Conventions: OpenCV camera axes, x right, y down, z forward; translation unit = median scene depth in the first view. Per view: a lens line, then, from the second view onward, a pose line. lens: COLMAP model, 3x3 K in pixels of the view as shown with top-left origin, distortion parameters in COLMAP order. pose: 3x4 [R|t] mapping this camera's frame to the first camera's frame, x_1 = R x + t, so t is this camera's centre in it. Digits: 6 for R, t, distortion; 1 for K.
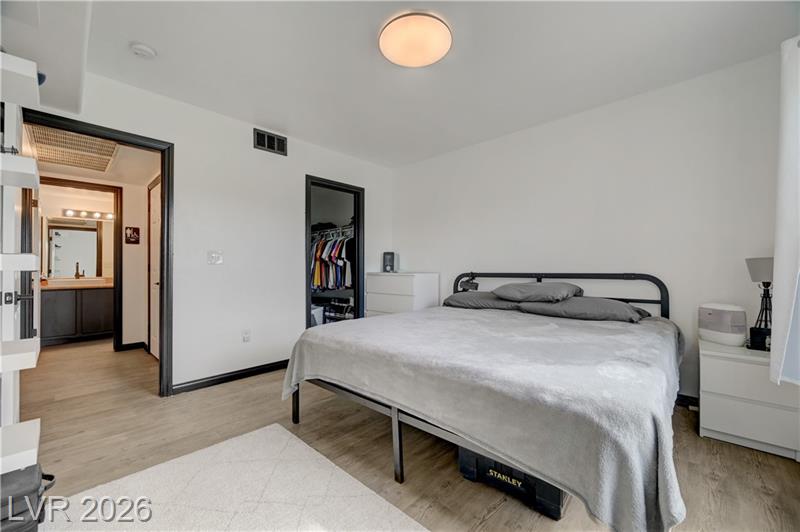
lens RADIAL K [[316.7, 0, 400.0], [0, 316.7, 266.0], [0, 0, 1]] dist [-0.000114, 0.000232]
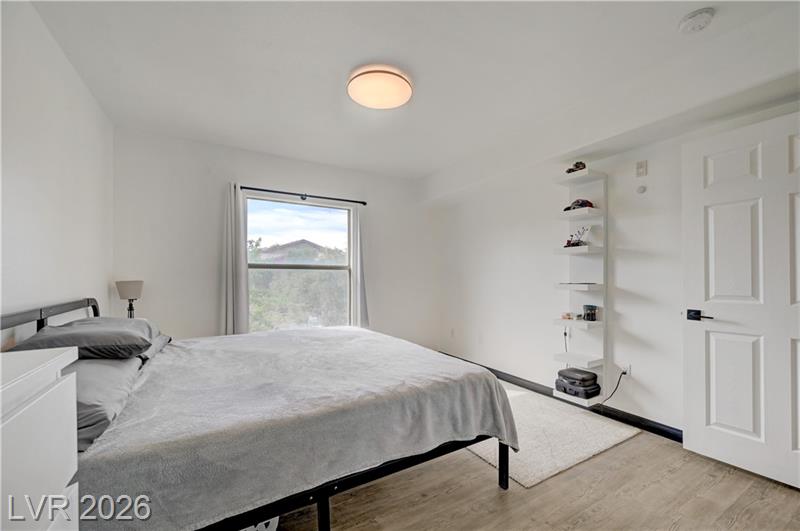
lens RADIAL K [[326.5, 0, 400.0], [0, 326.5, 265.5], [0, 0, 1]] dist [-0.000786, -0.000052]
pose [[-0.958227, 0.011754, 0.285768, -0.188525], [0.002071, 0.999414, -0.034161, -0.022595], [-0.286002, -0.032142, -0.957690, 1.109062]]
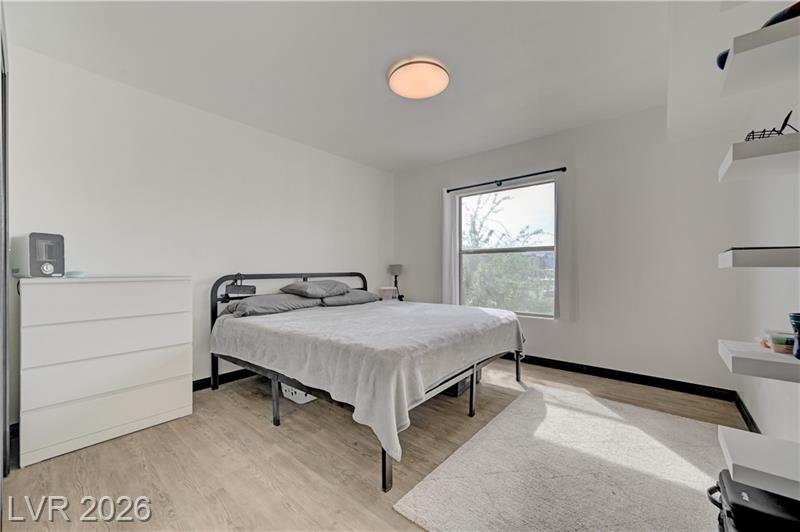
lens RADIAL K [[316.7, 0, 400.0], [0, 316.7, 266.0], [0, 0, 1]] dist [-0.000114, 0.000232]
pose [[-0.042371, 0.017581, 0.998947, -0.605097], [-0.001940, 0.999842, -0.017679, 0.012511], [-0.999100, -0.002687, -0.042330, 0.589167]]
